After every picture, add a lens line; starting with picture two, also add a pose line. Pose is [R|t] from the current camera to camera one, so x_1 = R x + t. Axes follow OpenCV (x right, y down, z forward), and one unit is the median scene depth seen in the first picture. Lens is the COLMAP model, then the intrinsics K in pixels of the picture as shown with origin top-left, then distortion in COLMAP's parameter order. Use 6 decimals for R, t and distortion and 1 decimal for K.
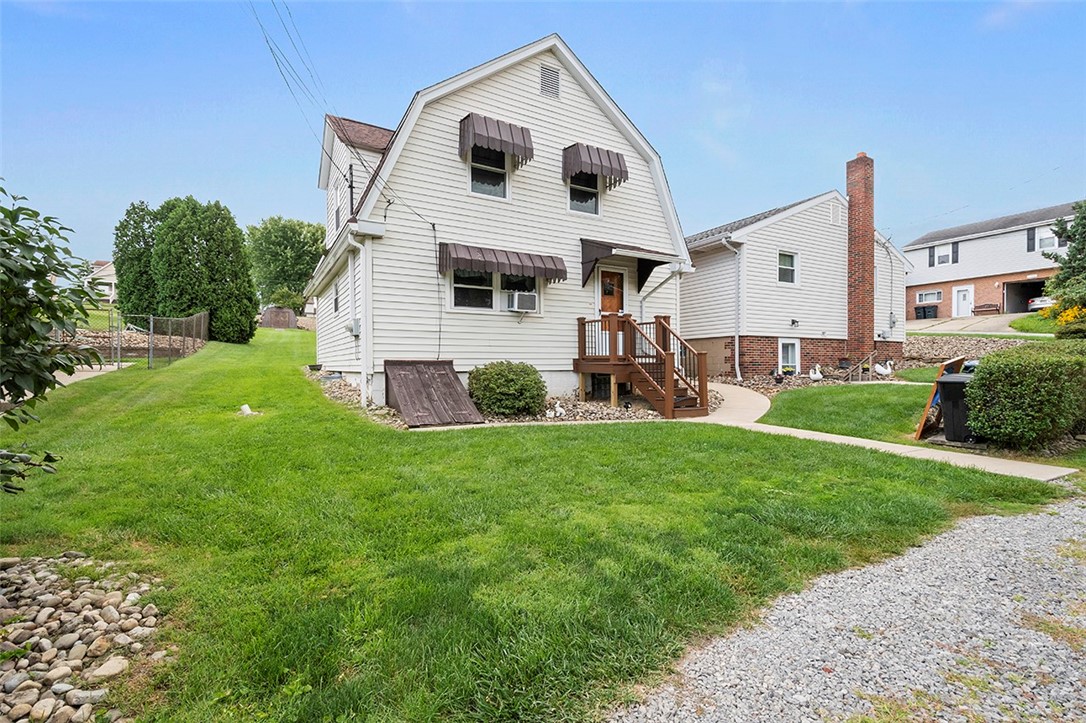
lens RADIAL K [[474.1, 0, 550.0], [0, 474.1, 364.0], [0, 0, 1]] dist [0.022139, -0.006977]
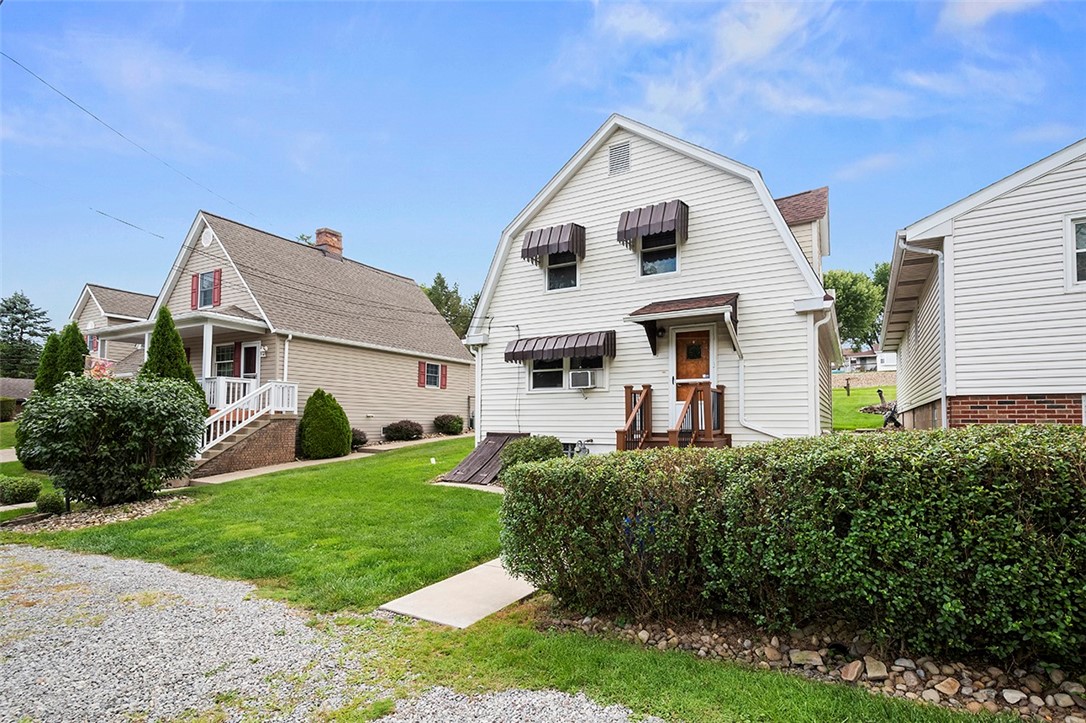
lens RADIAL K [[507.5, 0, 553.0], [0, 507.5, 398.0], [0, 0, 1]] dist [0.003300, -0.000243]
pose [[0.511589, -0.034274, -0.858546, 0.877937], [-0.000522, 0.999192, -0.040199, -0.042007], [0.859230, 0.021013, 0.511158, 0.355978]]
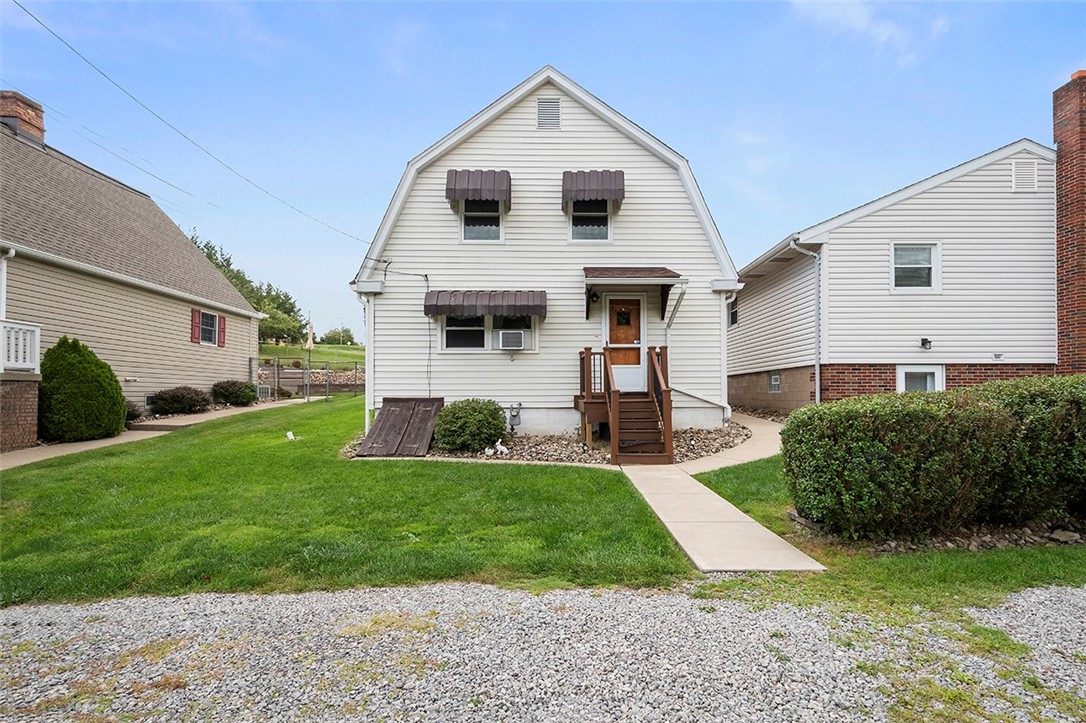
lens RADIAL K [[520.0, 0, 545.6], [0, 520.0, 387.3], [0, 0, 1]] dist [0.006532, -0.000396]
pose [[0.873656, -0.003809, -0.486529, 0.538947], [-0.000261, 0.999966, -0.008297, -0.019885], [0.486544, 0.007376, 0.873625, 0.066633]]
